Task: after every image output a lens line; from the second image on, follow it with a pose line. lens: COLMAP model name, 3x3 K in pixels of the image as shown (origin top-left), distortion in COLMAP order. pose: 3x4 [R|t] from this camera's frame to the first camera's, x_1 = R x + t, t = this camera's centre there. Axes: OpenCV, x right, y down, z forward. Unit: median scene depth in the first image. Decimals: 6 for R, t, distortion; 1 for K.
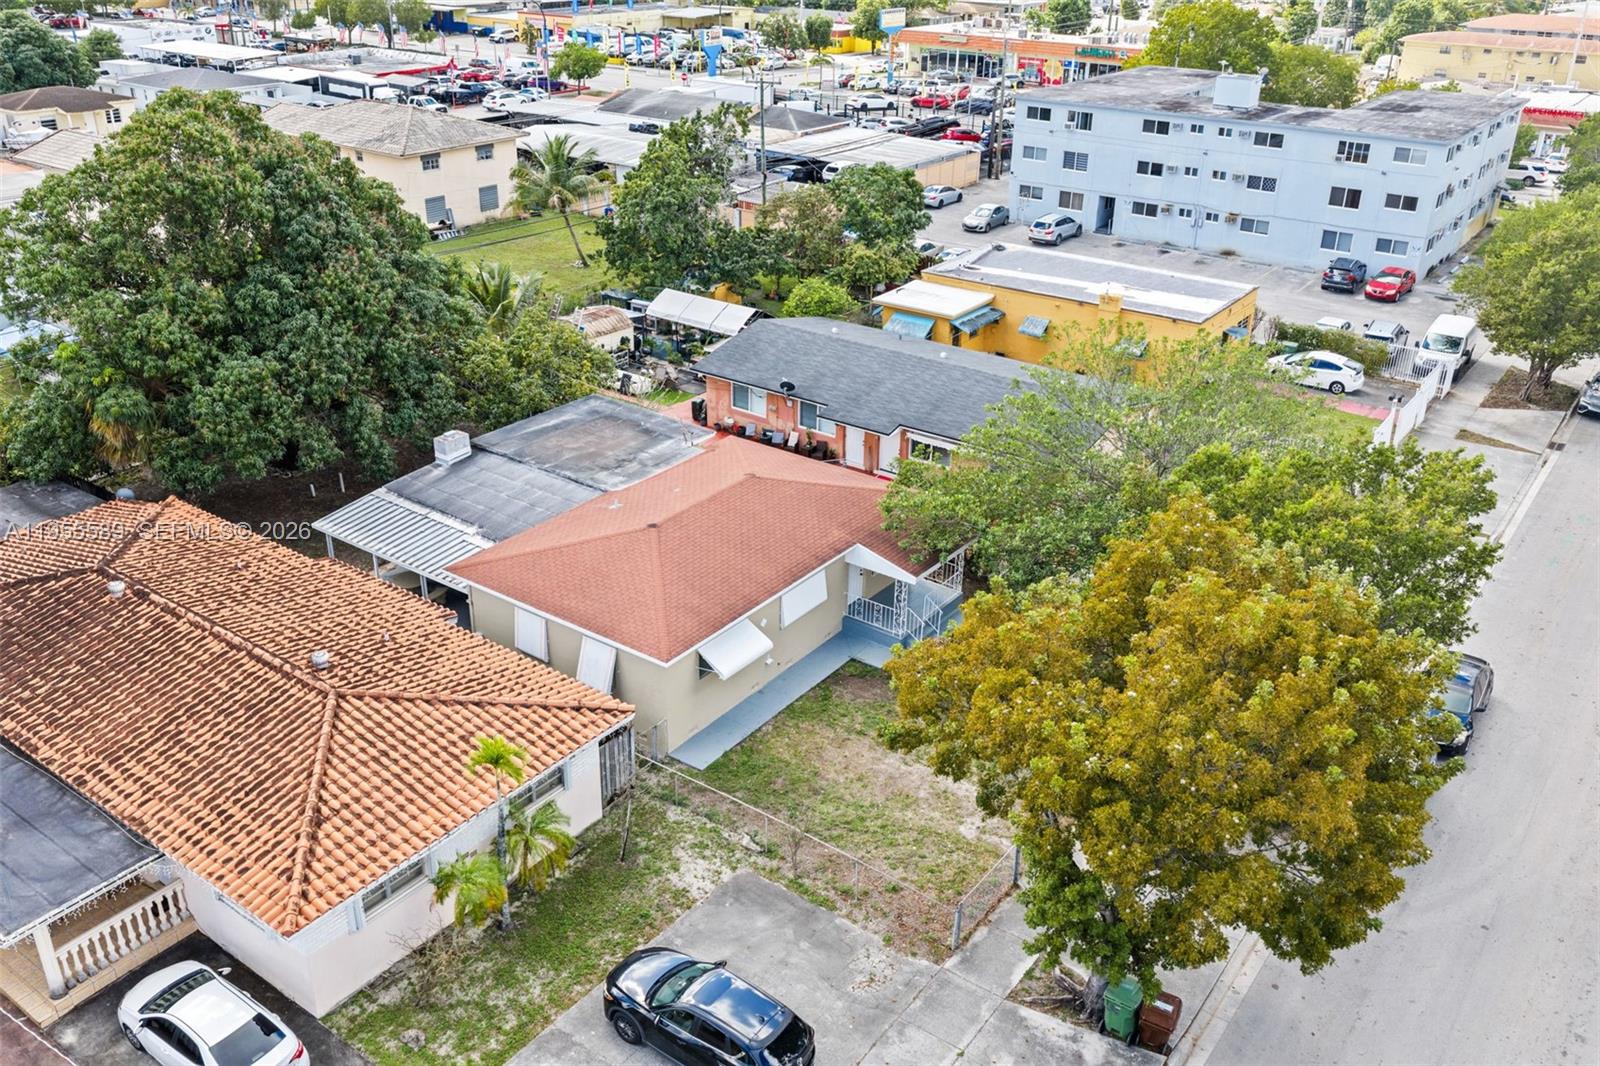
lens RADIAL K [[1303.5, 0, 817.4], [0, 1303.5, 533.4], [0, 0, 1]] dist [0.001996, -0.002387]
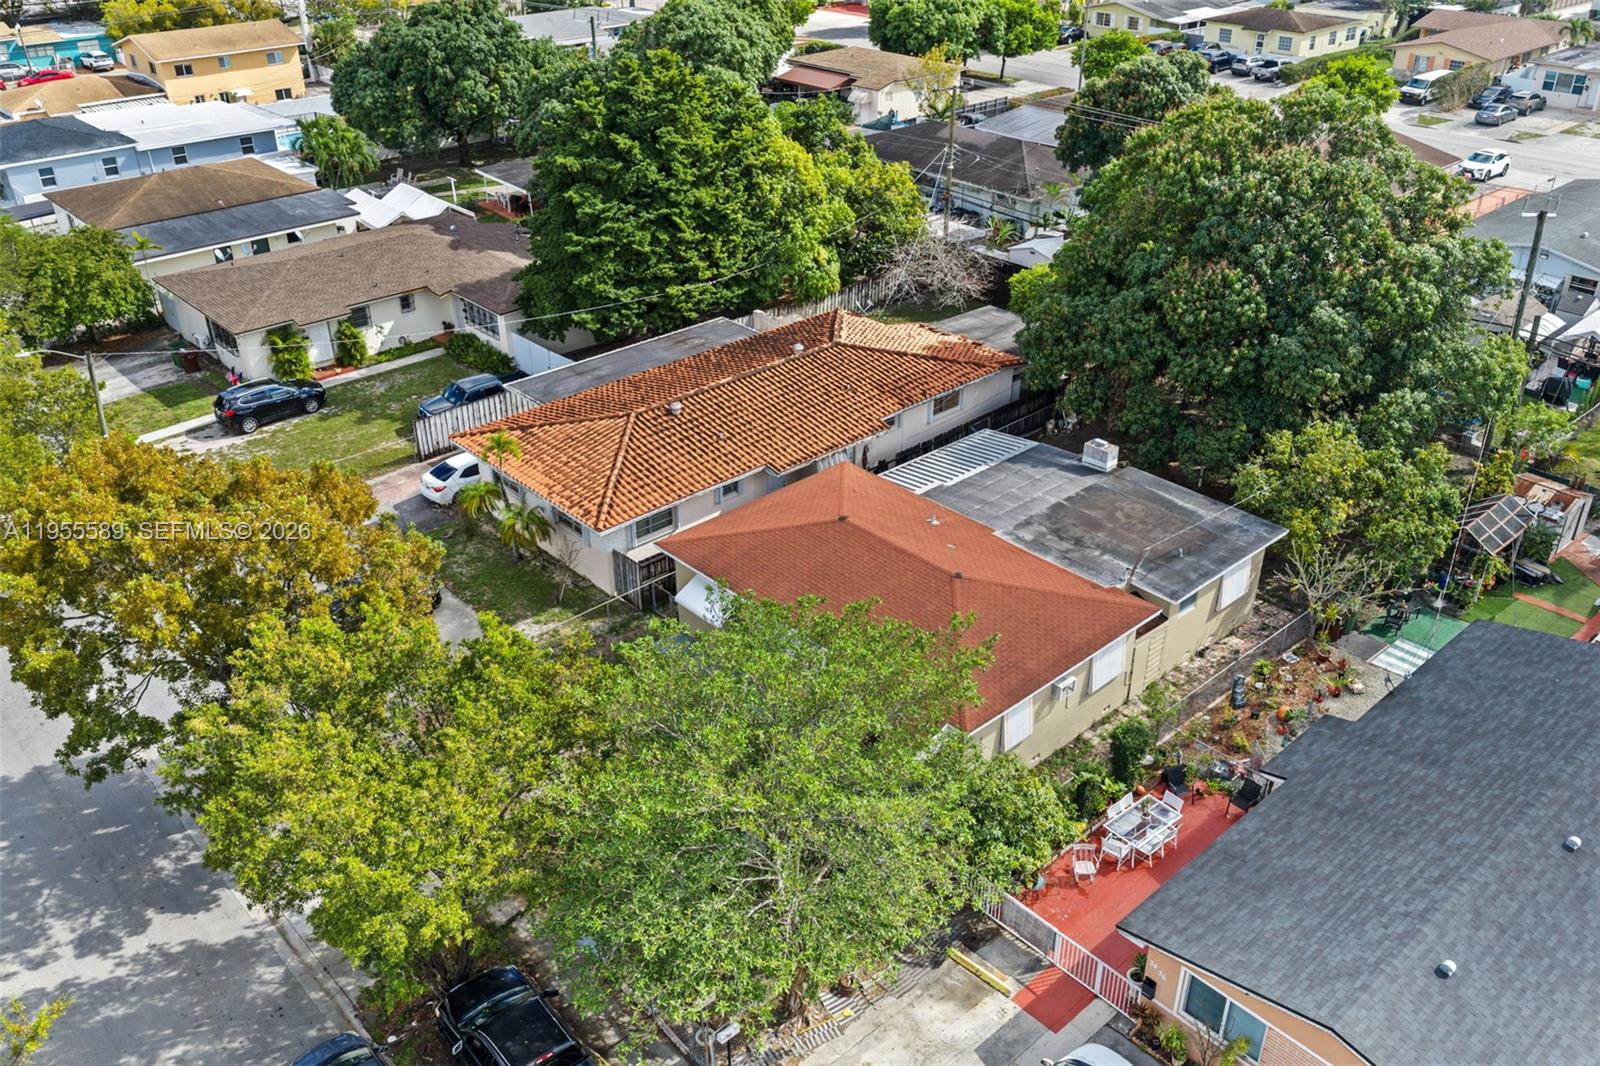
lens RADIAL K [[1303.5, 0, 817.4], [0, 1303.5, 533.4], [0, 0, 1]] dist [0.001996, -0.002387]
pose [[-0.206720, 0.466686, -0.859925, 0.665623], [-0.429734, 0.746285, 0.508318, -0.441085], [0.878974, 0.474619, 0.046279, 0.787429]]
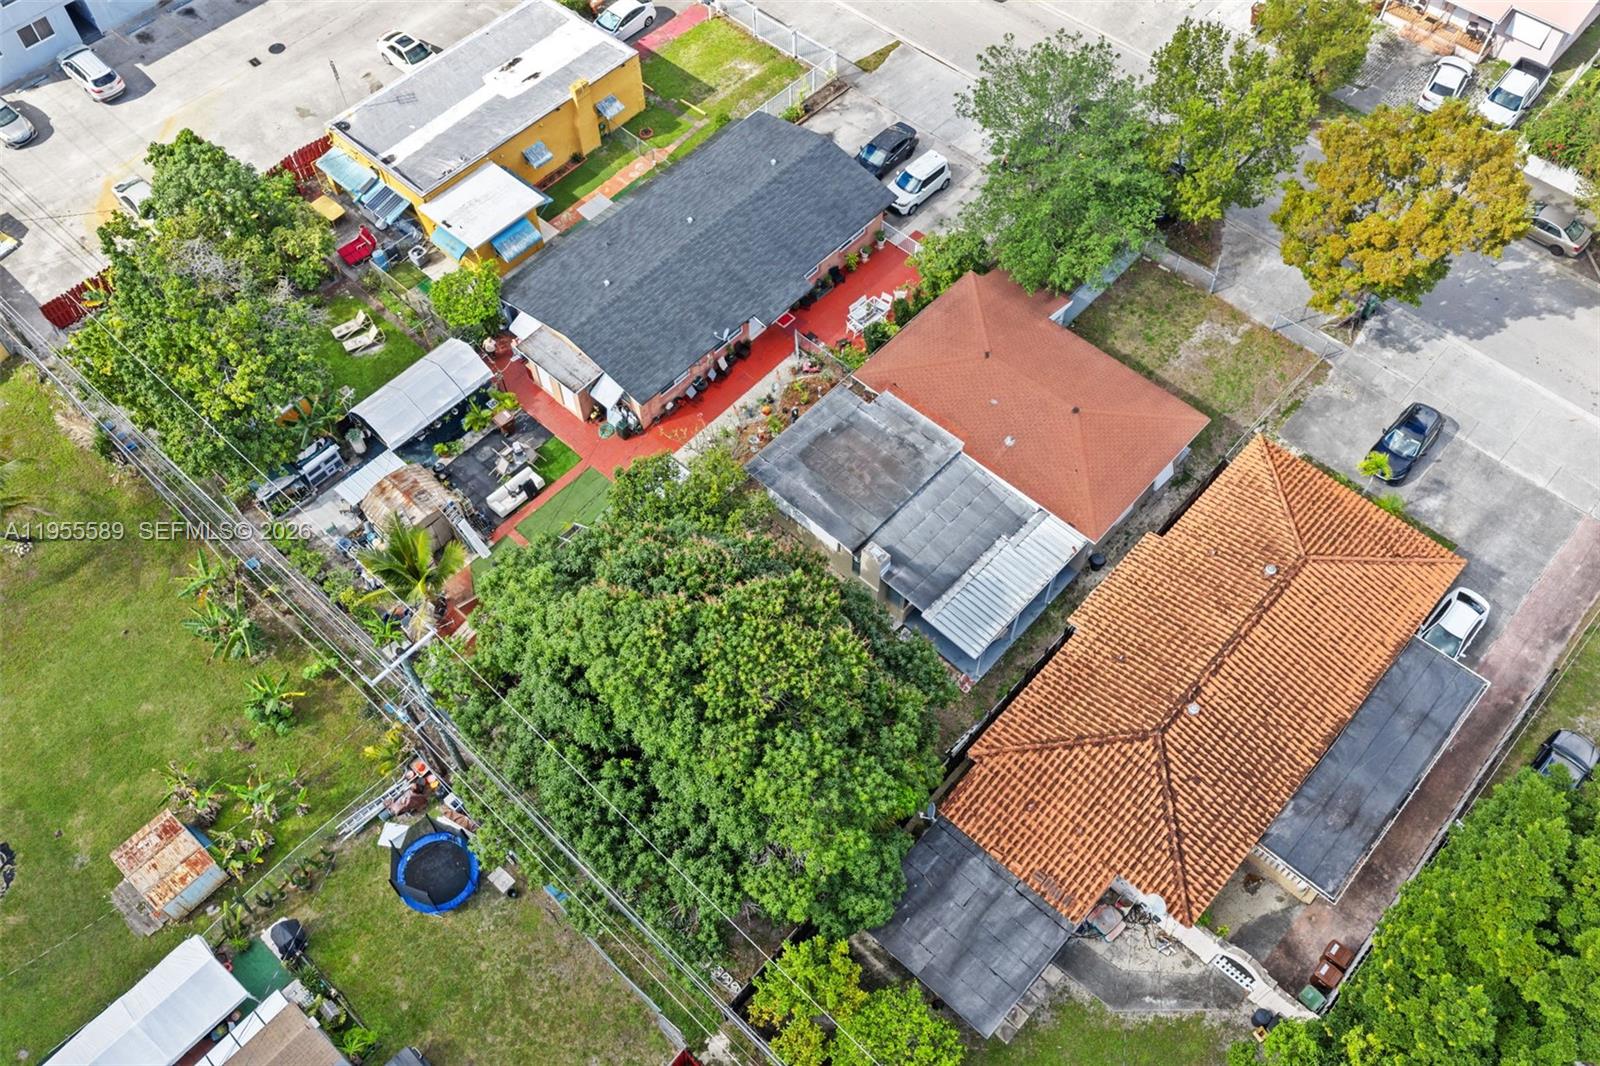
lens RADIAL K [[1303.5, 0, 817.4], [0, 1303.5, 533.4], [0, 0, 1]] dist [0.001996, -0.002387]
pose [[0.135032, -0.851881, 0.506029, -0.855166], [0.444904, 0.508456, 0.737247, -0.955074], [-0.885340, 0.125582, 0.447663, 0.524166]]
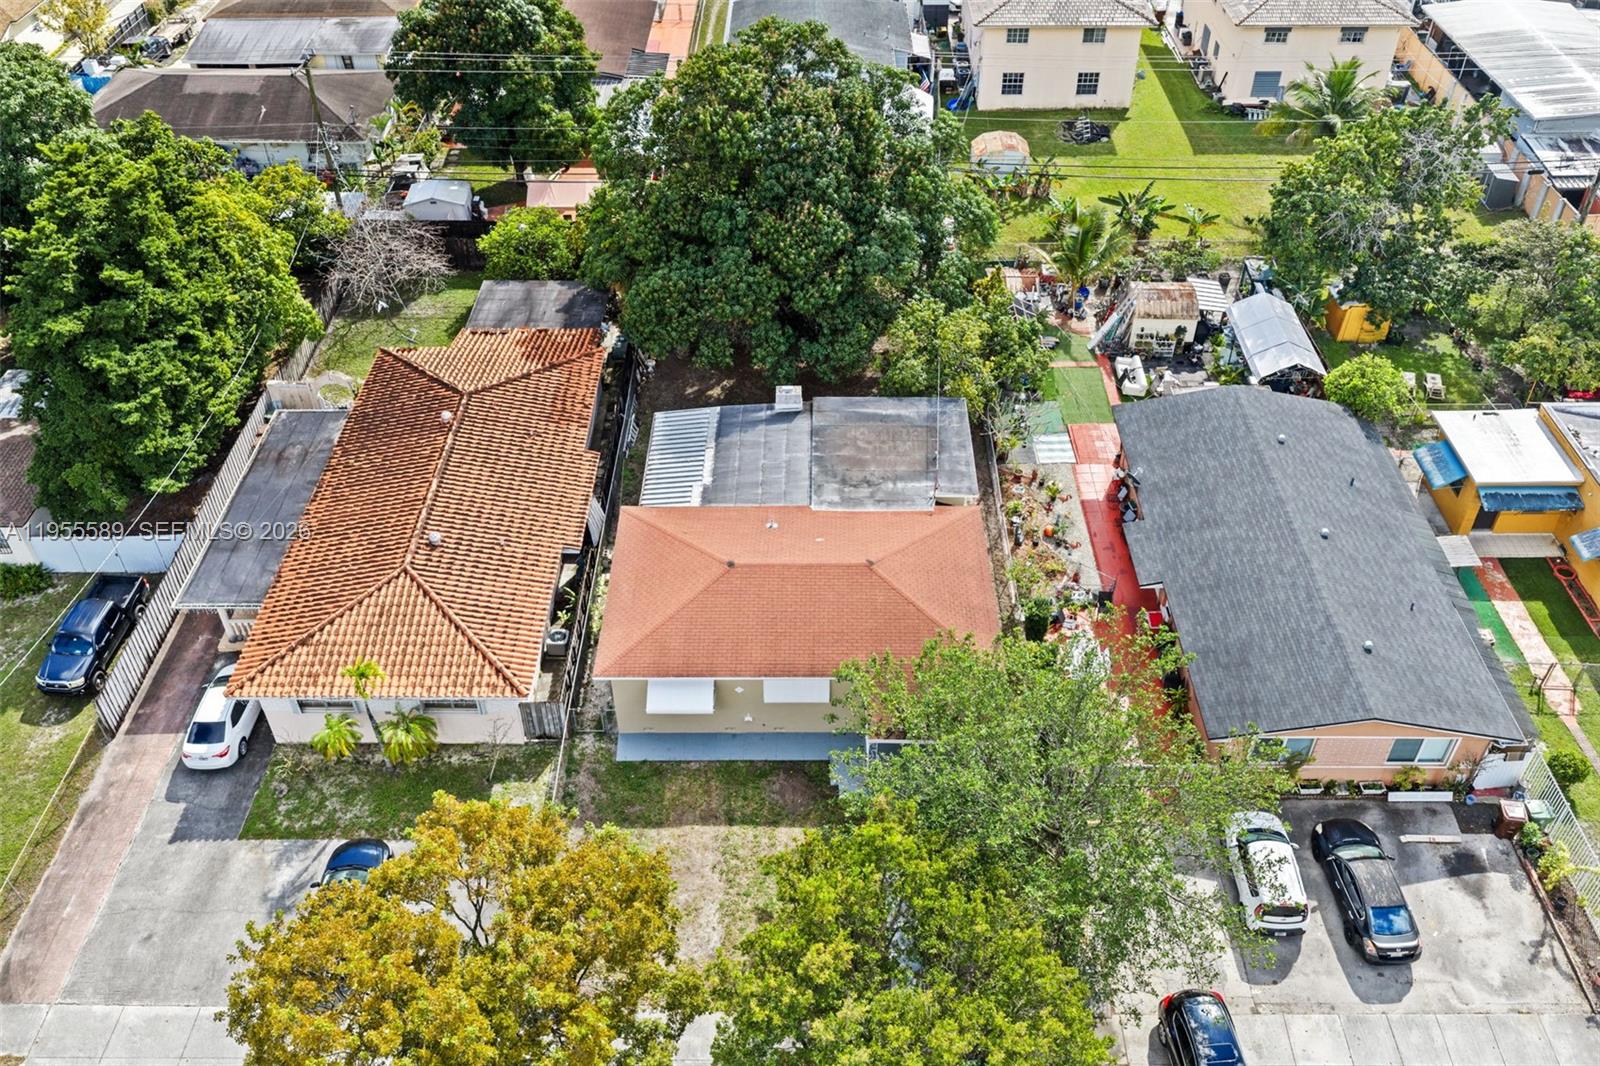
lens RADIAL K [[1303.5, 0, 817.4], [0, 1303.5, 533.4], [0, 0, 1]] dist [0.001996, -0.002387]
pose [[0.574100, 0.520388, -0.632144, 0.531472], [-0.345091, 0.853912, 0.389547, -0.424351], [0.742511, -0.005491, 0.669812, 0.239754]]
